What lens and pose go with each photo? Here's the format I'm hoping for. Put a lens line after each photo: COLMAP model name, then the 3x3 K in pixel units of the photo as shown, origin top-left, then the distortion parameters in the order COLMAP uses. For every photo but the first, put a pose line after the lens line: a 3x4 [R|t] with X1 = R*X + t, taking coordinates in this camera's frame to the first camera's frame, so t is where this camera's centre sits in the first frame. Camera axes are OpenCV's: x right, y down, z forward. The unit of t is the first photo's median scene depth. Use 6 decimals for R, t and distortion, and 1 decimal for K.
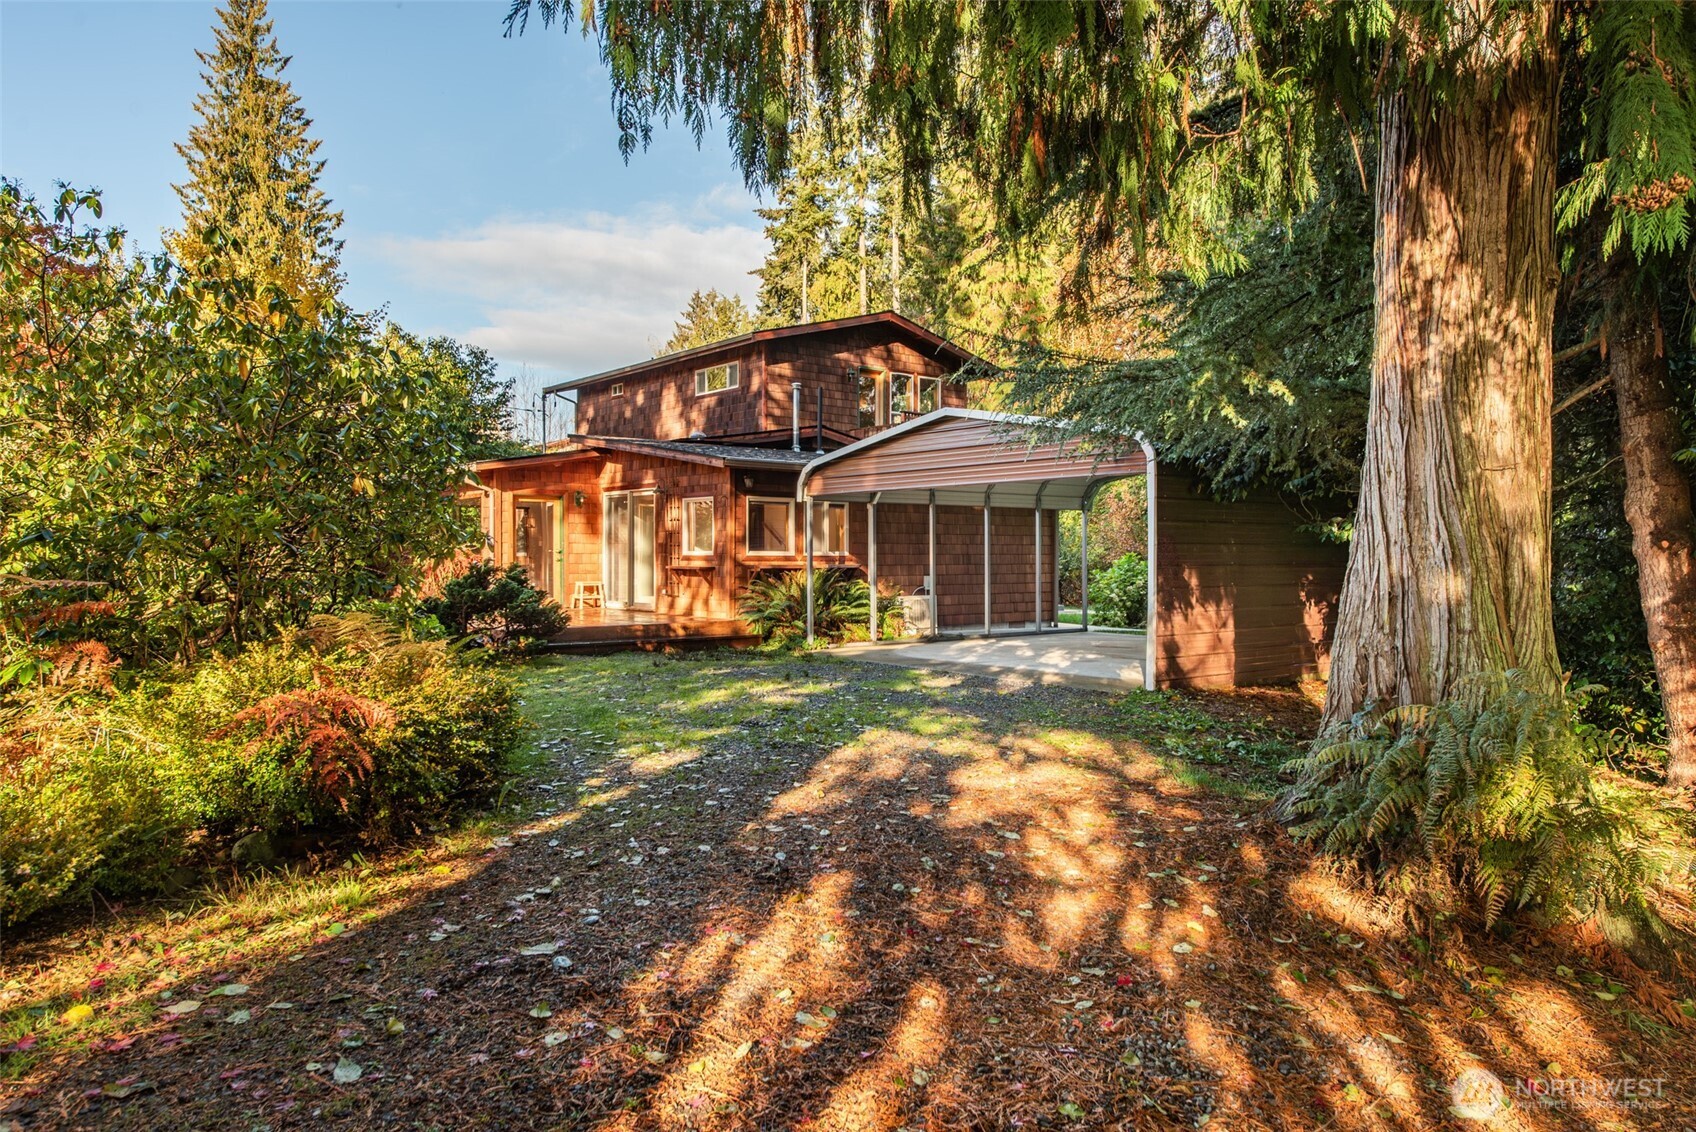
lens RADIAL K [[1172.8, 0, 848.0], [0, 1172.8, 563.5], [0, 0, 1]] dist [0.000290, 0.000117]
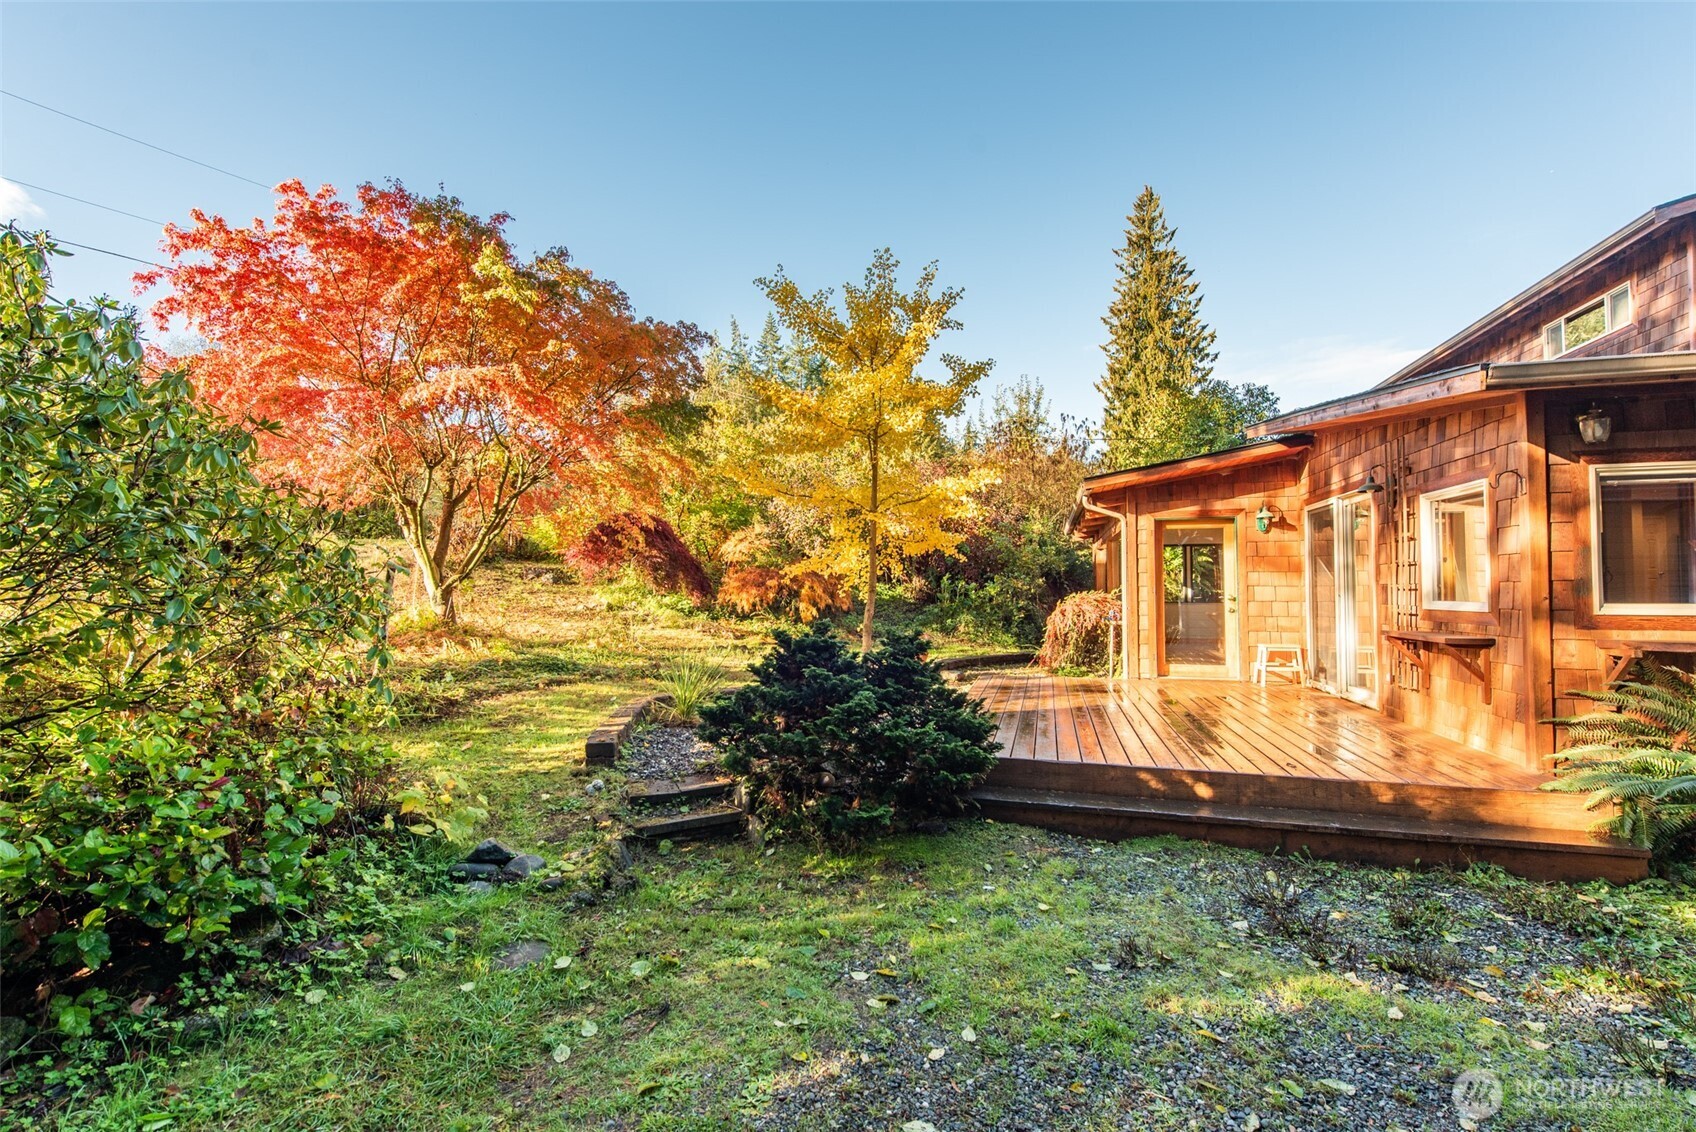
lens RADIAL K [[742.5, 0, 847.7], [0, 742.5, 568.4], [0, 0, 1]] dist [0.006969, -0.002099]
pose [[0.579441, -0.032650, -0.814360, -0.008543], [-0.003090, 0.999102, -0.042256, -0.003237], [0.815008, 0.027002, 0.578820, 0.207028]]
